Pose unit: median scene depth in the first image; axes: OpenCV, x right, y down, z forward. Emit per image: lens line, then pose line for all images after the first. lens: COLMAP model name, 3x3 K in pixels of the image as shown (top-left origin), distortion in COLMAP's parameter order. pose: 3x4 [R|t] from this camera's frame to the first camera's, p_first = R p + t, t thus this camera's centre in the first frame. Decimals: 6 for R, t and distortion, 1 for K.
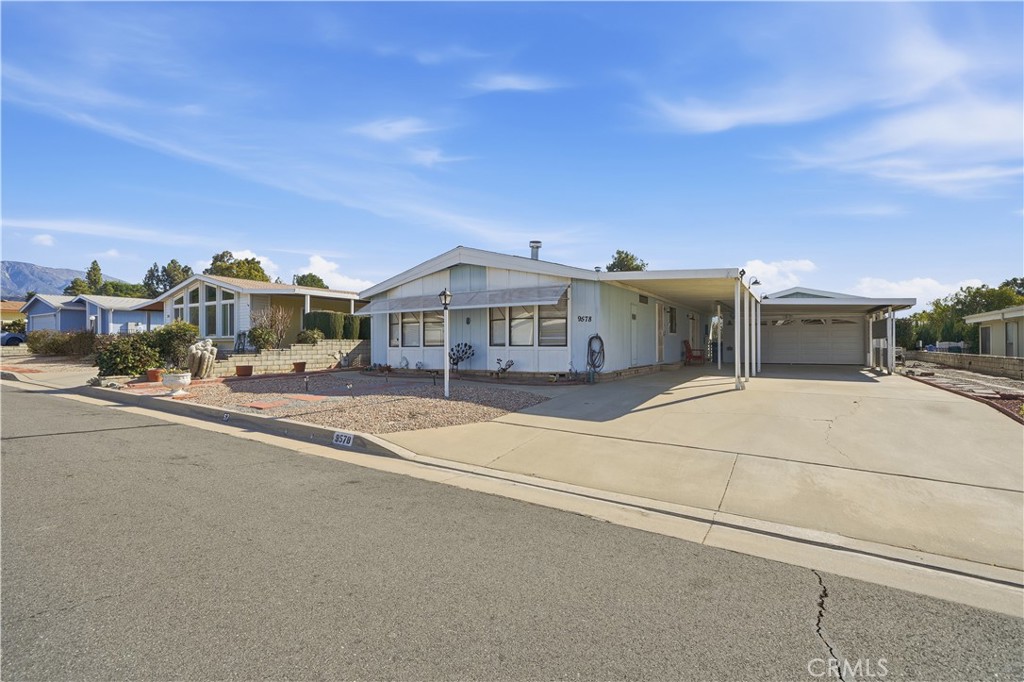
lens RADIAL K [[432.9, 0, 504.3], [0, 432.9, 340.9], [0, 0, 1]] dist [0.003951, 0.000334]
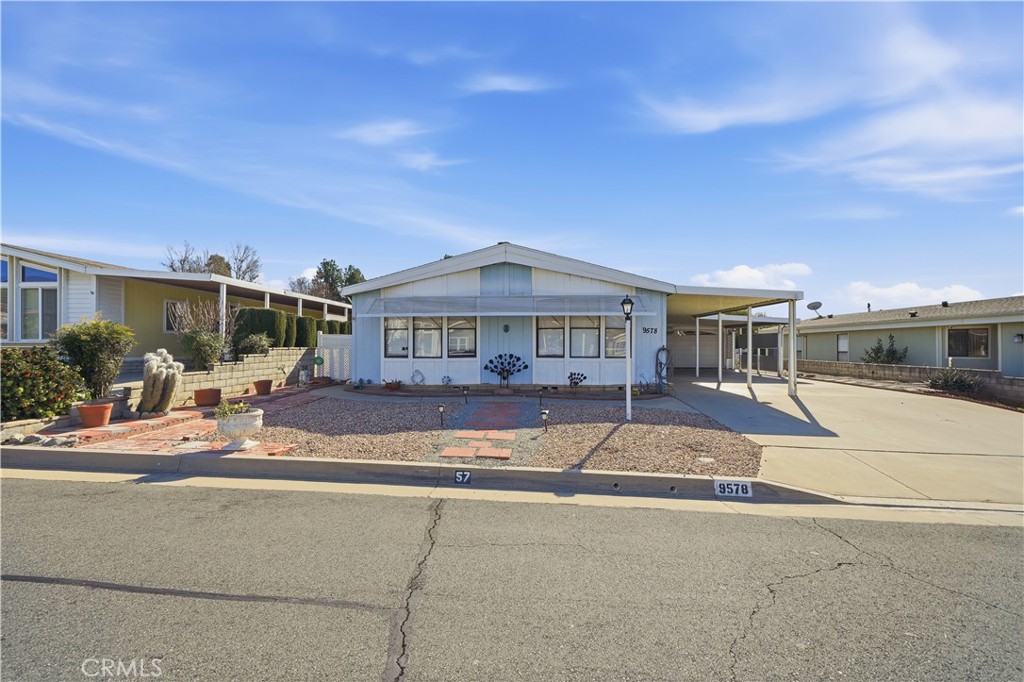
lens RADIAL K [[432.9, 0, 509.3], [0, 432.9, 349.9], [0, 0, 1]] dist [0.003951, 0.000334]
pose [[0.896954, 0.002209, 0.442119, -0.482454], [-0.007349, 0.999924, 0.009913, -0.012240], [-0.442064, -0.012140, 0.896902, 0.215495]]
